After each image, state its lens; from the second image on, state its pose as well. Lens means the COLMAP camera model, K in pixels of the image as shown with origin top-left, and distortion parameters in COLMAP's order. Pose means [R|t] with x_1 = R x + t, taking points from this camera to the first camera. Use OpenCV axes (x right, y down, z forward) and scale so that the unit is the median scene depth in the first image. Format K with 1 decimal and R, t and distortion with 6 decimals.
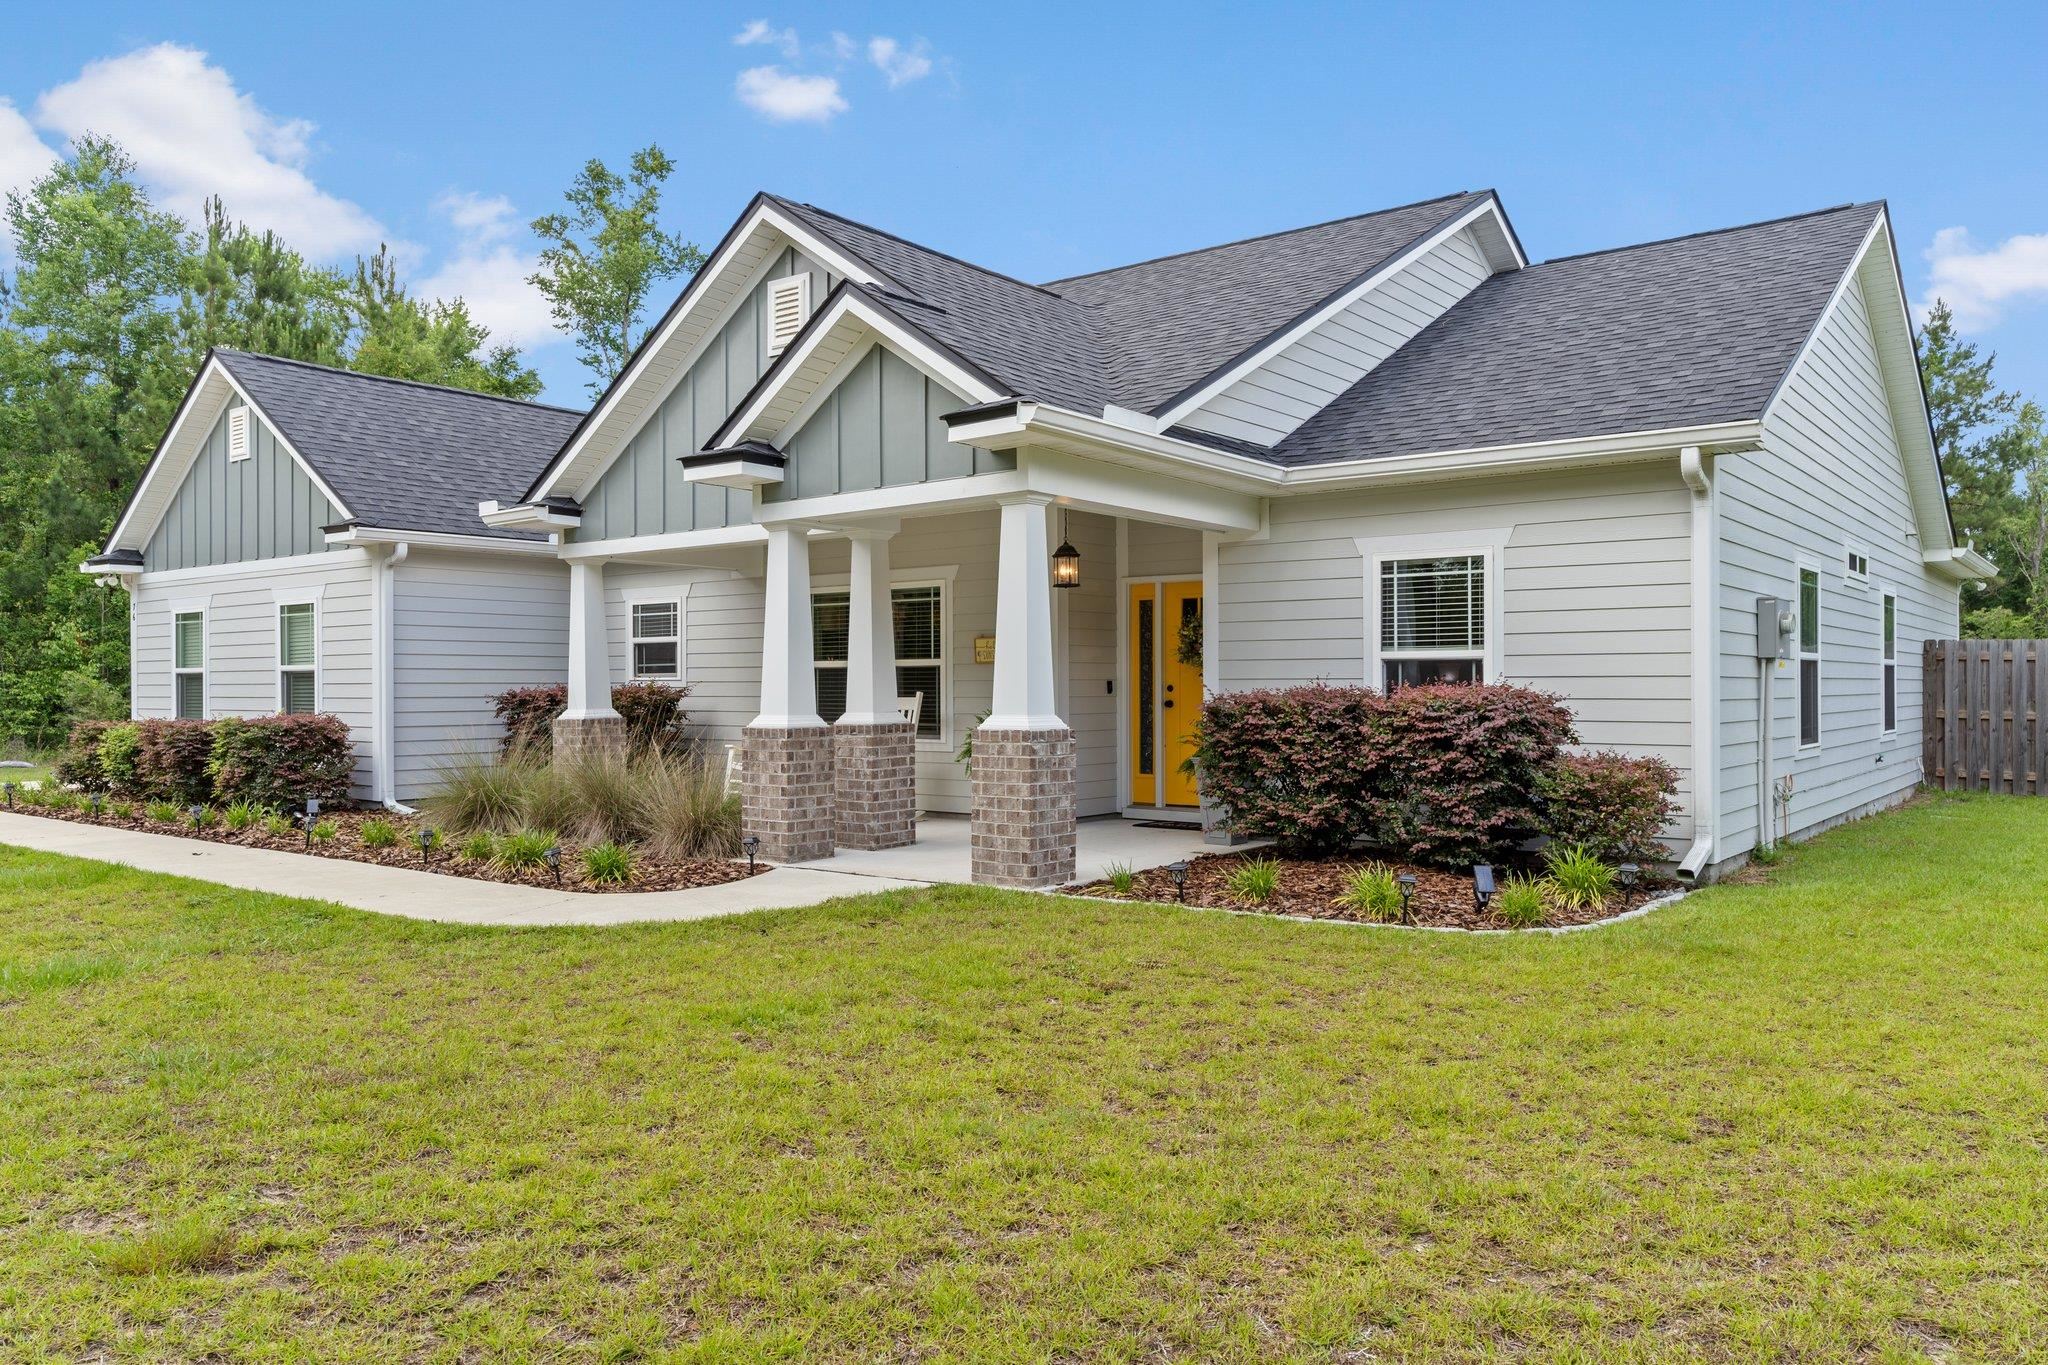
lens RADIAL K [[1463.1, 0, 1023.8], [0, 1463.1, 674.5], [0, 0, 1]] dist [-0.001408, 0.000513]
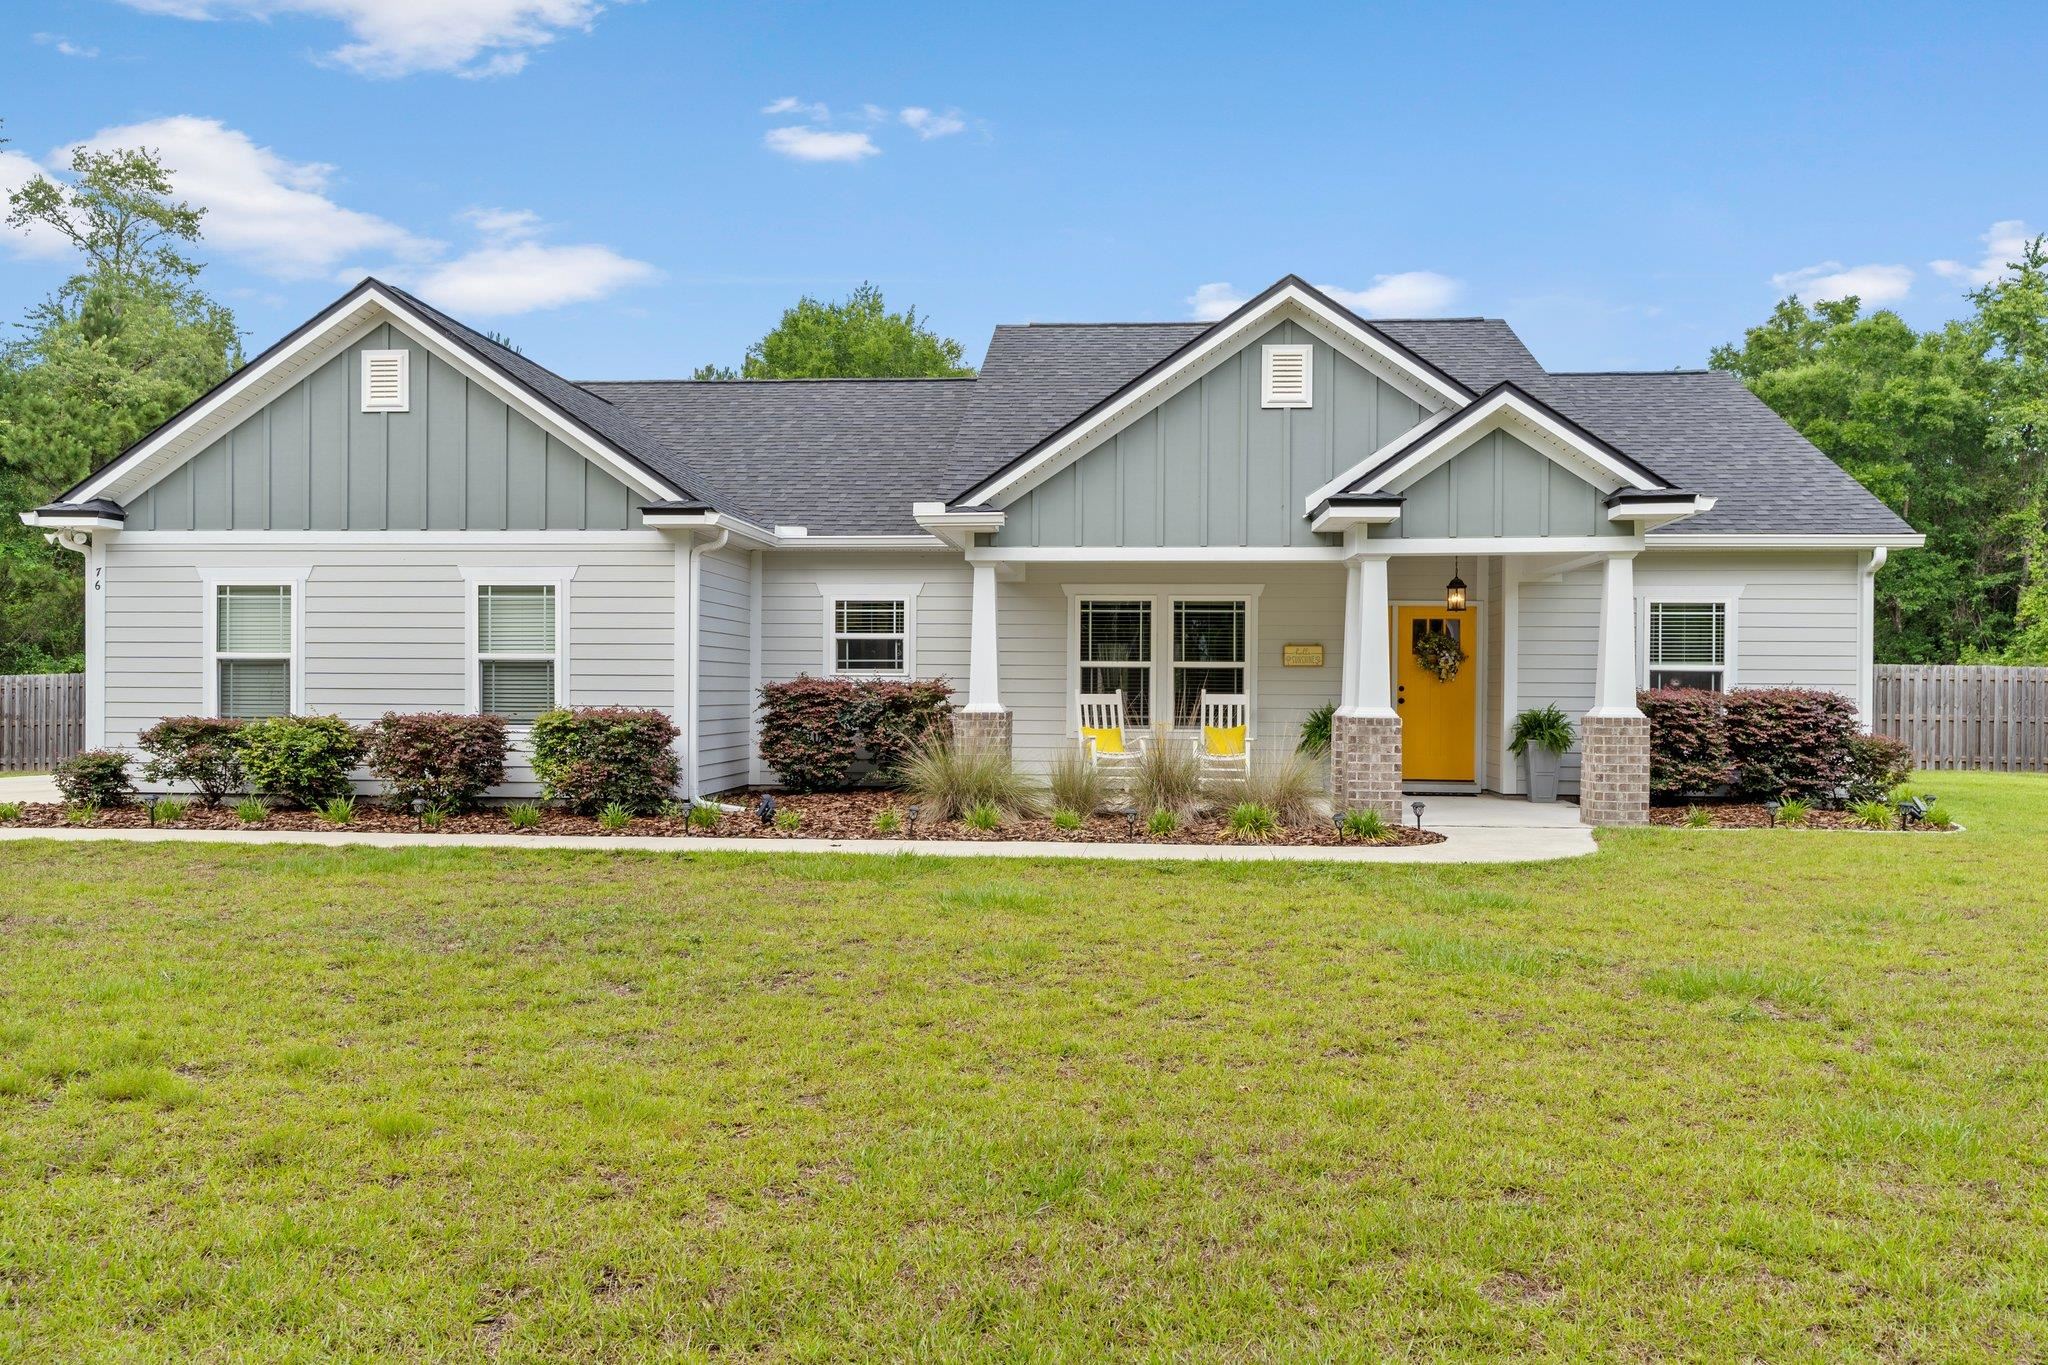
lens RADIAL K [[1582.5, 0, 1023.6], [0, 1582.5, 694.6], [0, 0, 1]] dist [-0.010177, -0.004439]
pose [[0.833636, 0.006619, 0.552275, -0.840996], [-0.014088, 0.999858, 0.009282, 0.005769], [-0.552135, -0.015519, 0.833610, 0.024170]]
